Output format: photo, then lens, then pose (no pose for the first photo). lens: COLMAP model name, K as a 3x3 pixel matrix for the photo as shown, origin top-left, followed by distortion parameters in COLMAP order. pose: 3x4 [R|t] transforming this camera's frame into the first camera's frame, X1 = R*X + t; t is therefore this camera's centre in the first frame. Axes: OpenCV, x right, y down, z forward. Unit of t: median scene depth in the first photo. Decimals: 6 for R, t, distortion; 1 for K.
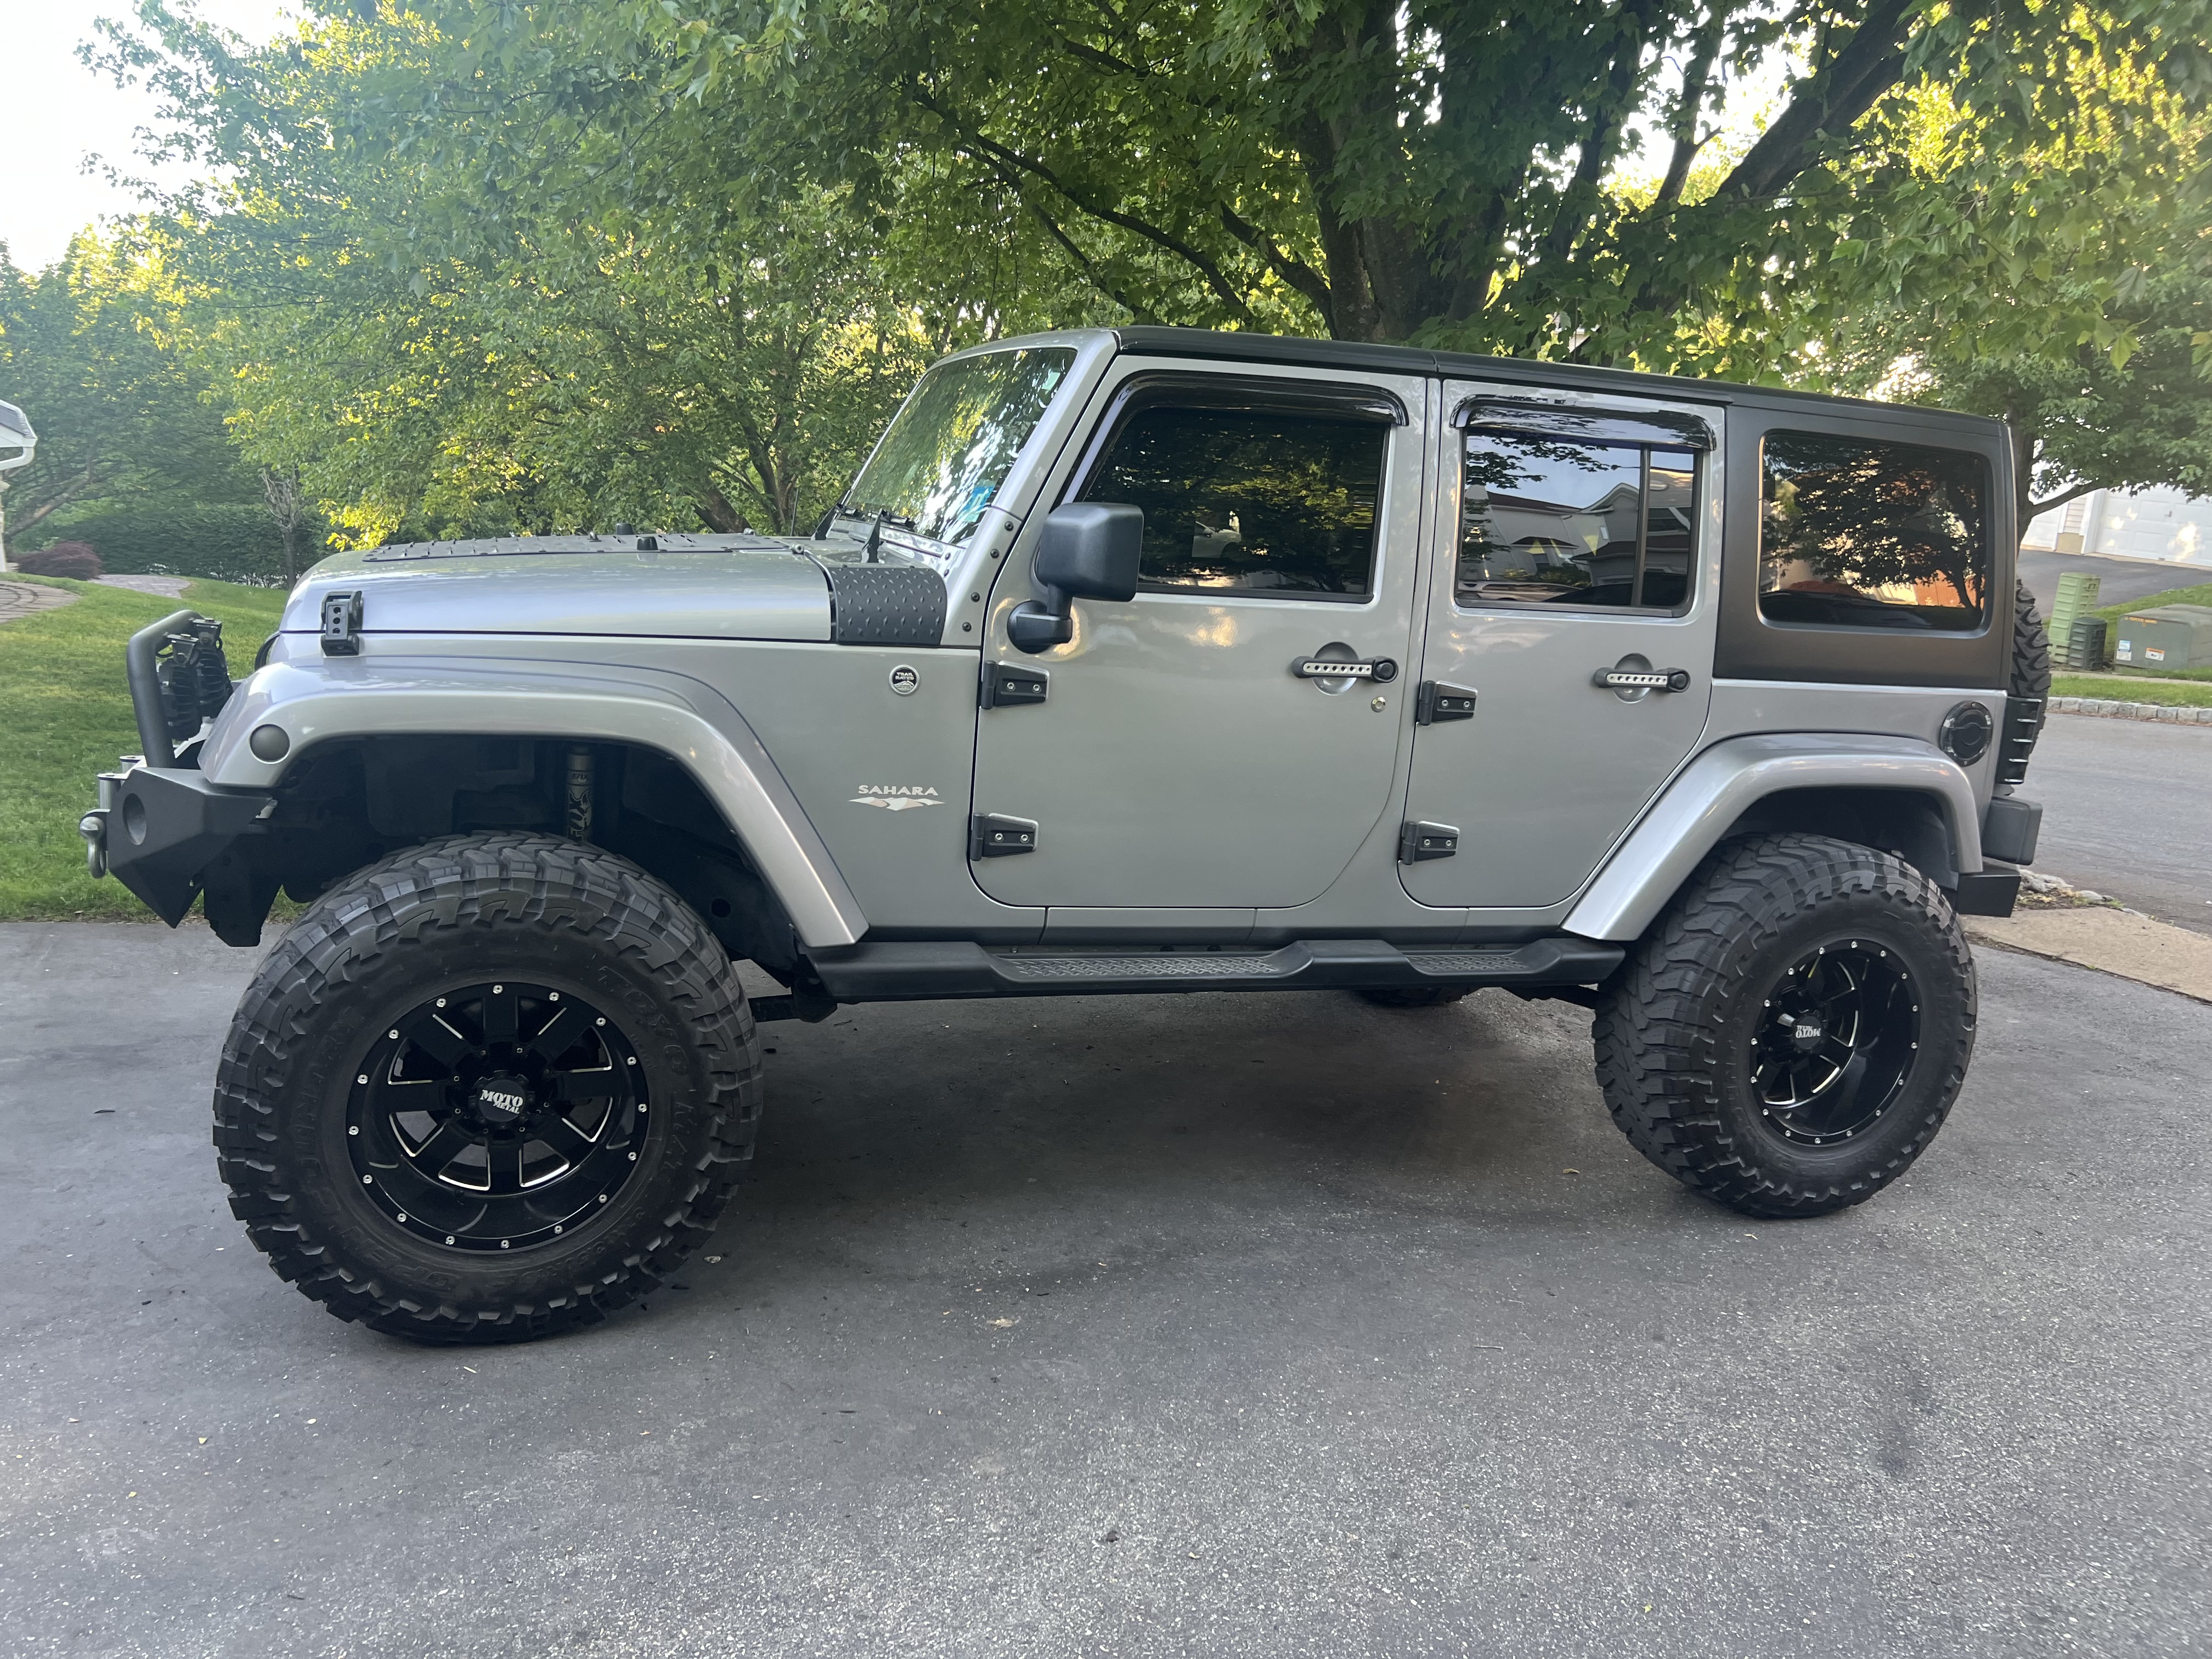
lens RADIAL K [[1668.1, 0, 1092.5], [0, 1668.1, 836.2], [0, 0, 1]] dist [0.073265, -0.072740]
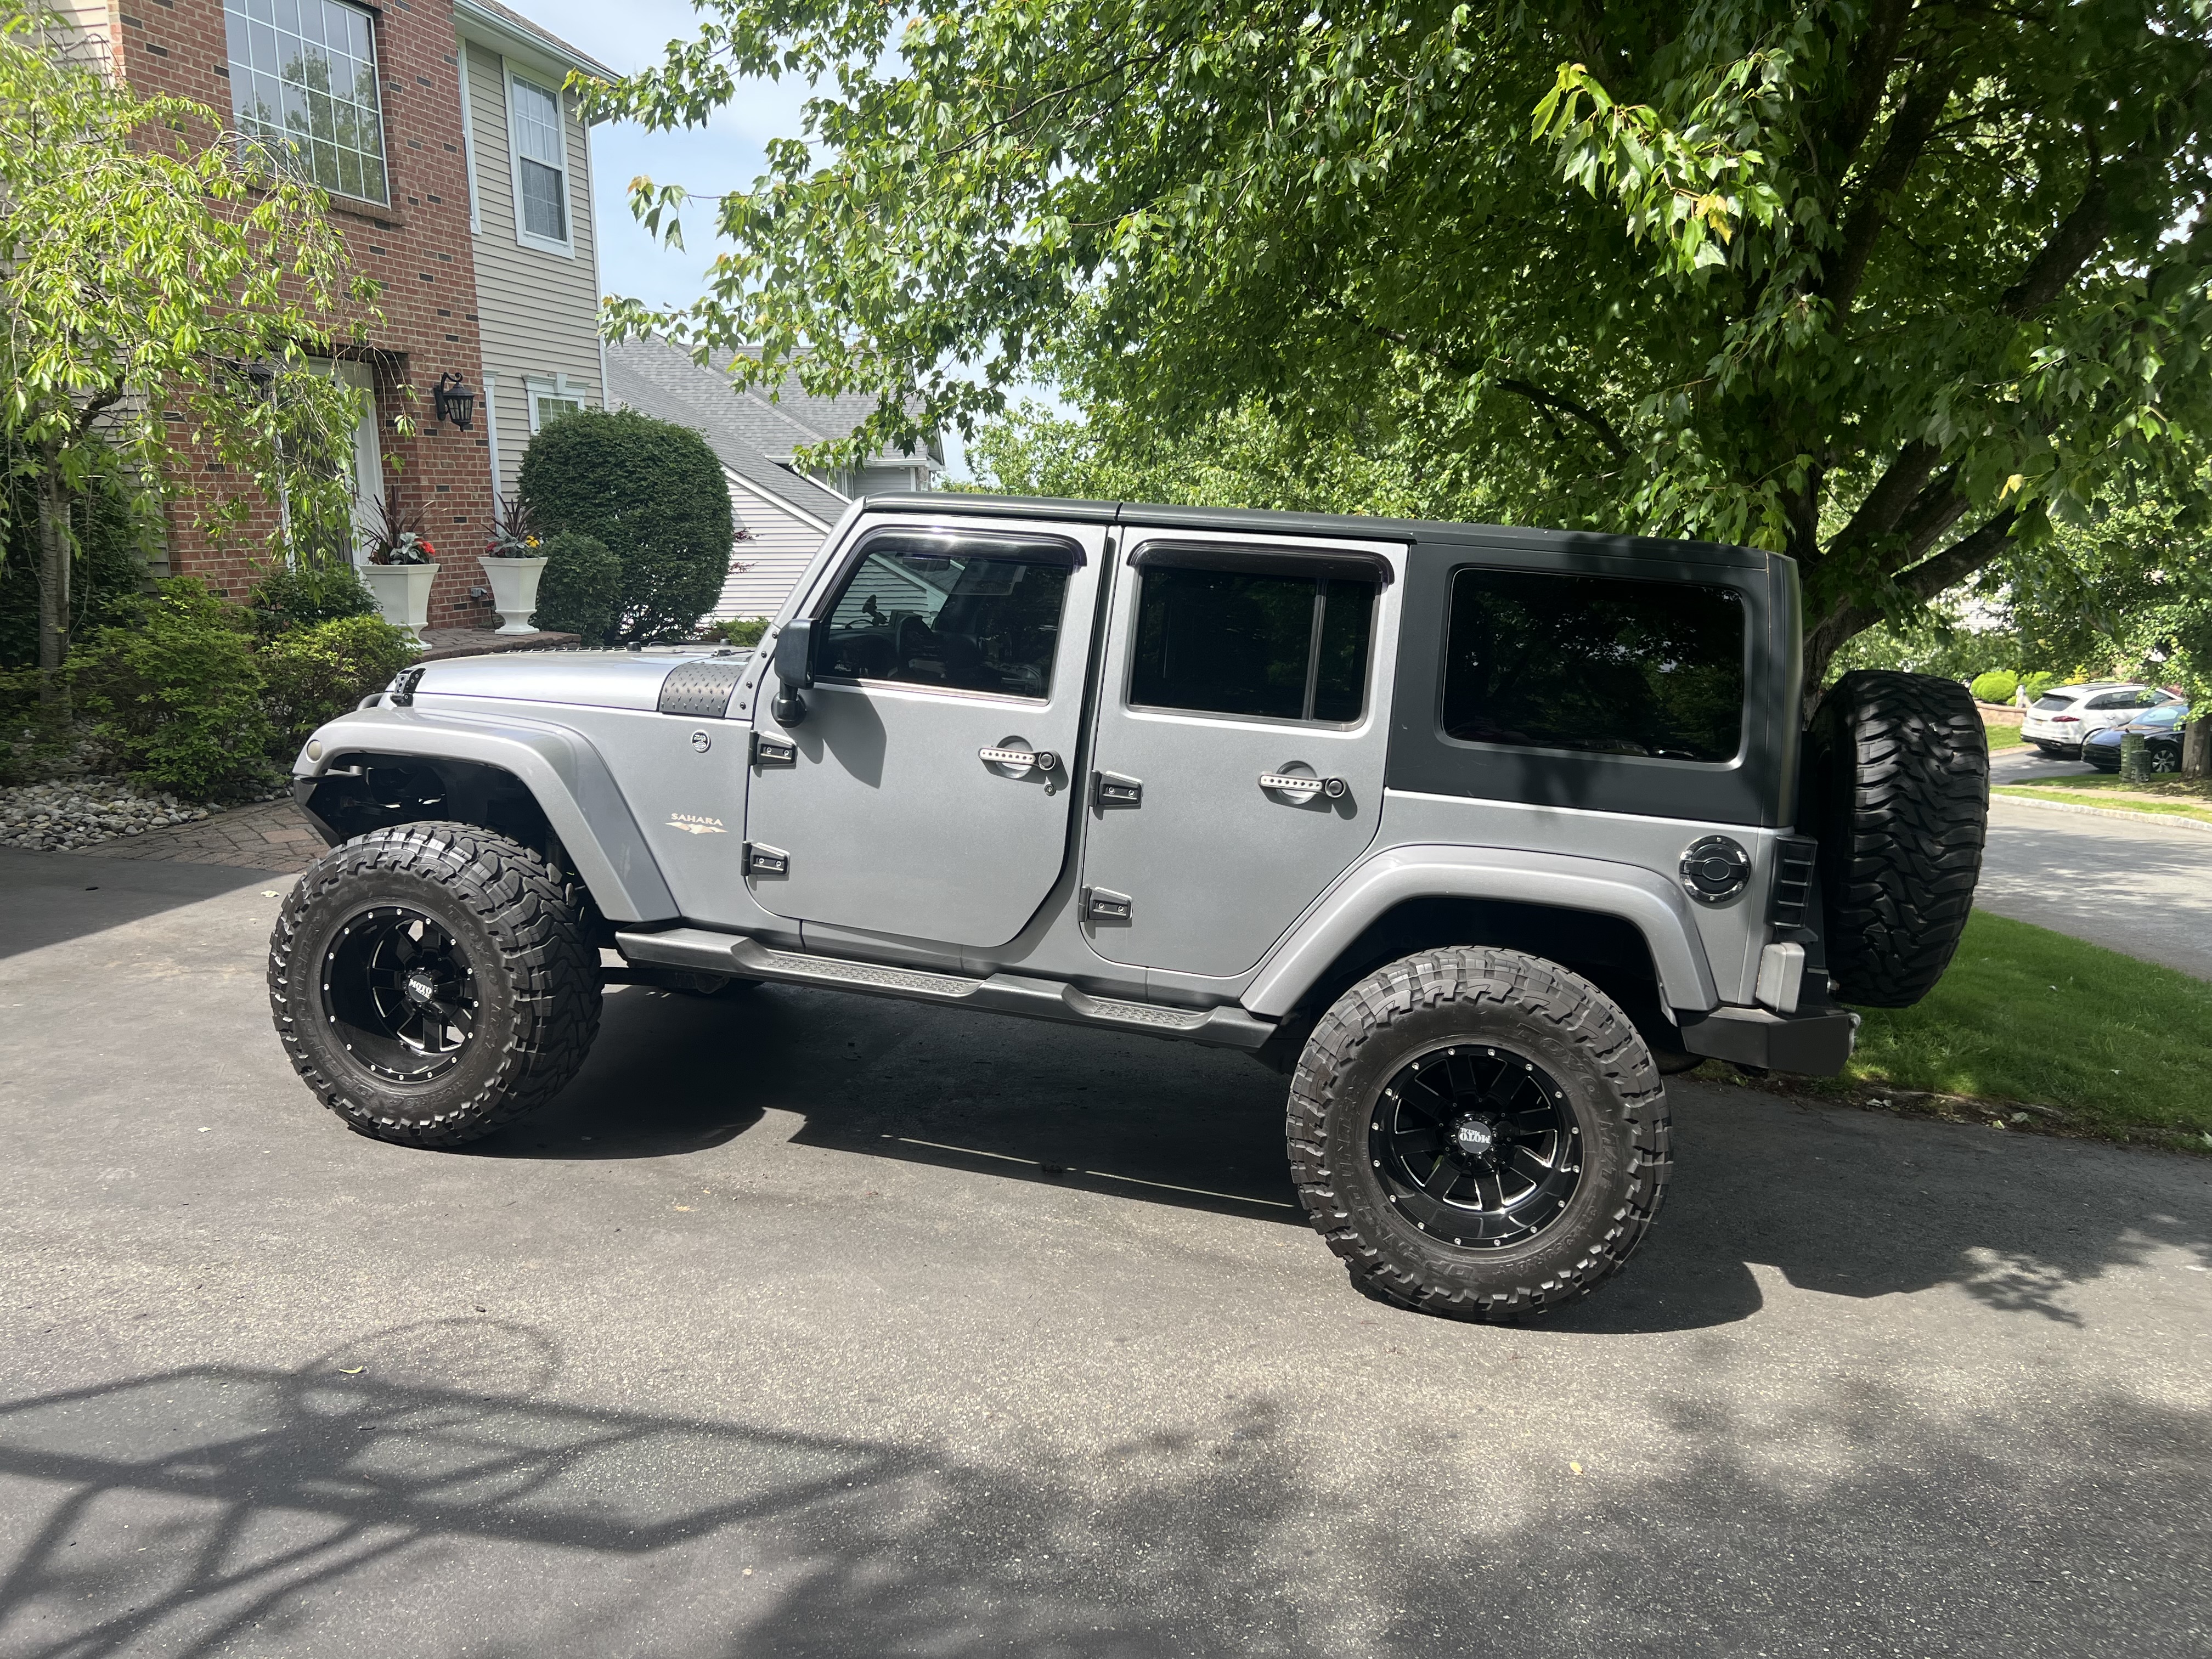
lens RADIAL K [[1668.1, 0, 1092.5], [0, 1668.1, 836.2], [0, 0, 1]] dist [0.073265, -0.072740]
pose [[0.841785, 0.073448, -0.534792, 0.857080], [-0.124478, 0.990412, -0.059911, 0.027618], [0.525264, 0.117002, 0.842857, -0.011185]]
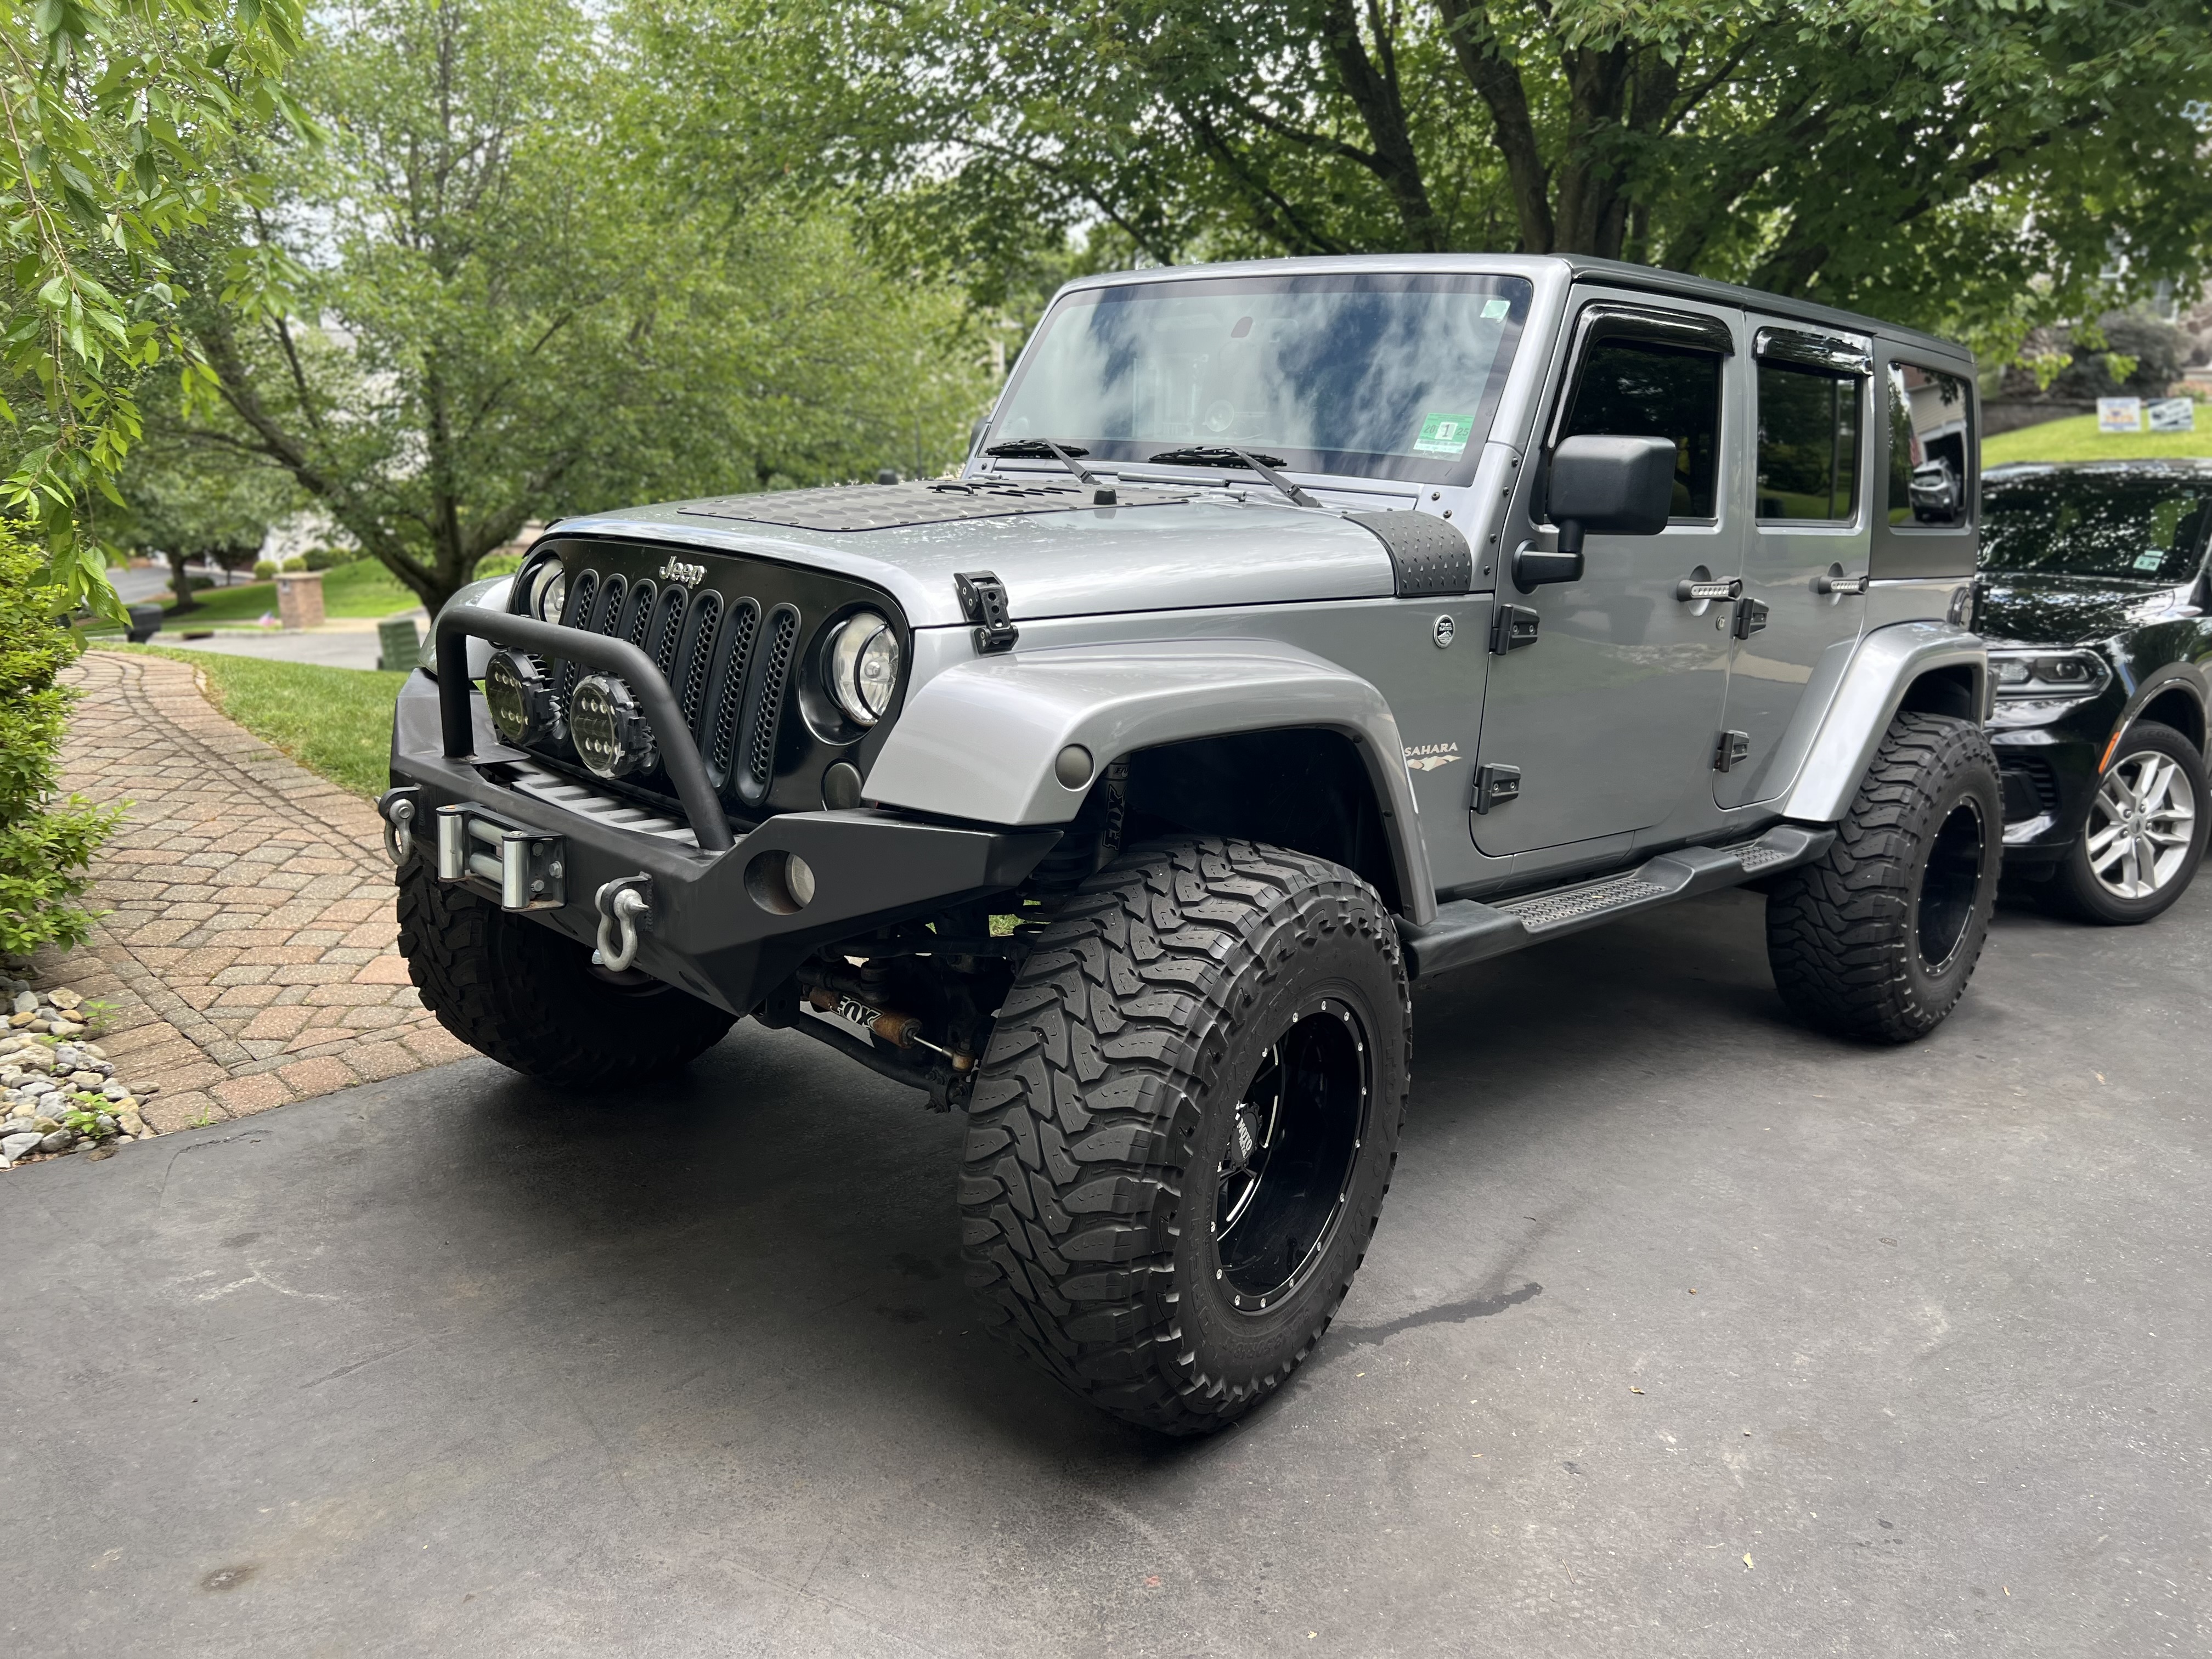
lens RADIAL K [[1668.1, 0, 1092.5], [0, 1668.1, 836.2], [0, 0, 1]] dist [0.073265, -0.072740]
pose [[0.897826, -0.120796, 0.423459, -0.646208], [0.099271, 0.992407, 0.072618, -0.061816], [-0.429016, -0.023161, 0.903000, 0.213424]]
